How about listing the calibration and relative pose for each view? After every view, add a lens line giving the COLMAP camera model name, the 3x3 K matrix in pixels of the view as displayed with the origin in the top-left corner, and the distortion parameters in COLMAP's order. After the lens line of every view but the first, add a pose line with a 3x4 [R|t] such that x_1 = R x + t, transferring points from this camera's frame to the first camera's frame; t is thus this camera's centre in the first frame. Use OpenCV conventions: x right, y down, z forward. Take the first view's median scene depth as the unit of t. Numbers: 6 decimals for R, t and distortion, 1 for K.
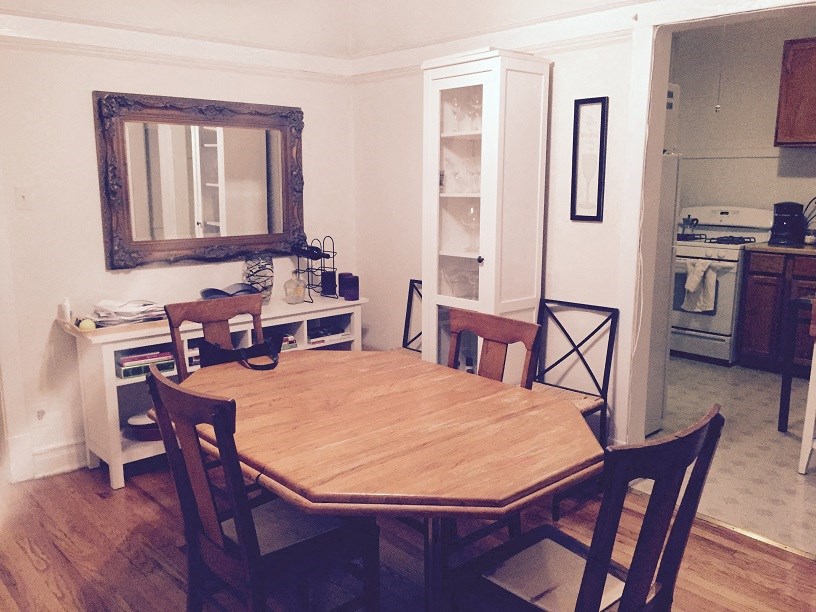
lens RADIAL K [[693.9, 0, 404.8], [0, 693.9, 306.1], [0, 0, 1]] dist [0.030945, -0.055094]
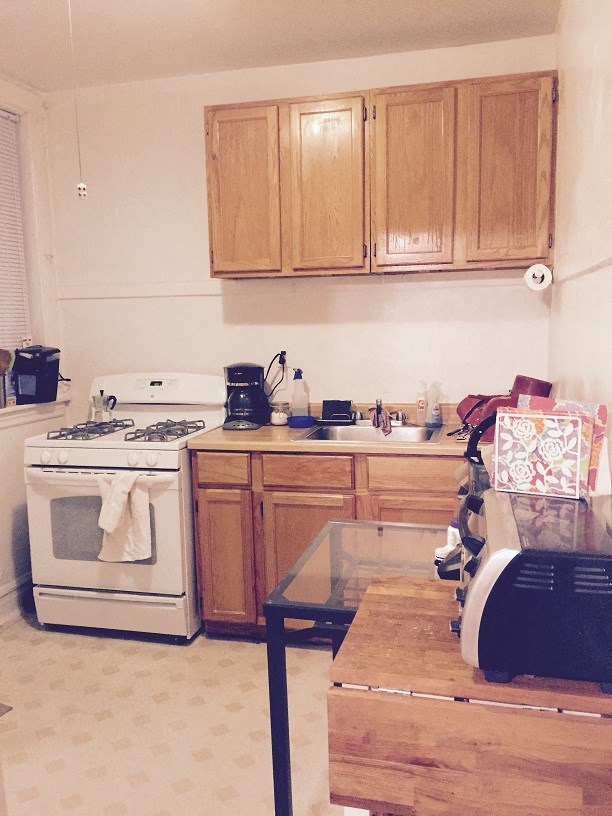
lens RADIAL K [[693.9, 0, 312.5], [0, 693.9, 406.8], [0, 0, 1]] dist [0.030945, -0.055094]
pose [[0.830472, -0.095660, 0.548785, 0.248374], [0.126887, 0.991732, -0.019145, -0.089157], [-0.542417, 0.085533, 0.835744, 0.432803]]
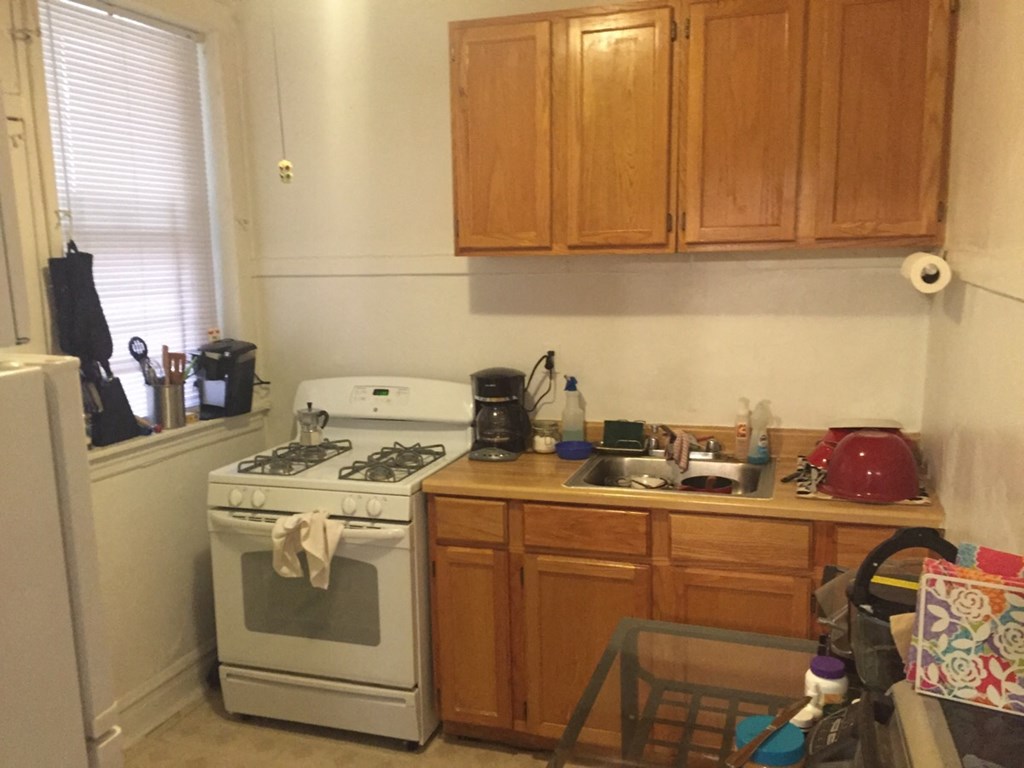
lens RADIAL K [[870.7, 0, 509.4], [0, 870.7, 390.2], [0, 0, 1]] dist [0.030945, -0.055094]
pose [[0.869784, -0.098665, 0.483468, 0.269783], [0.113811, 0.993500, -0.002001, -0.133836], [-0.480128, 0.056764, 0.875360, 0.477125]]
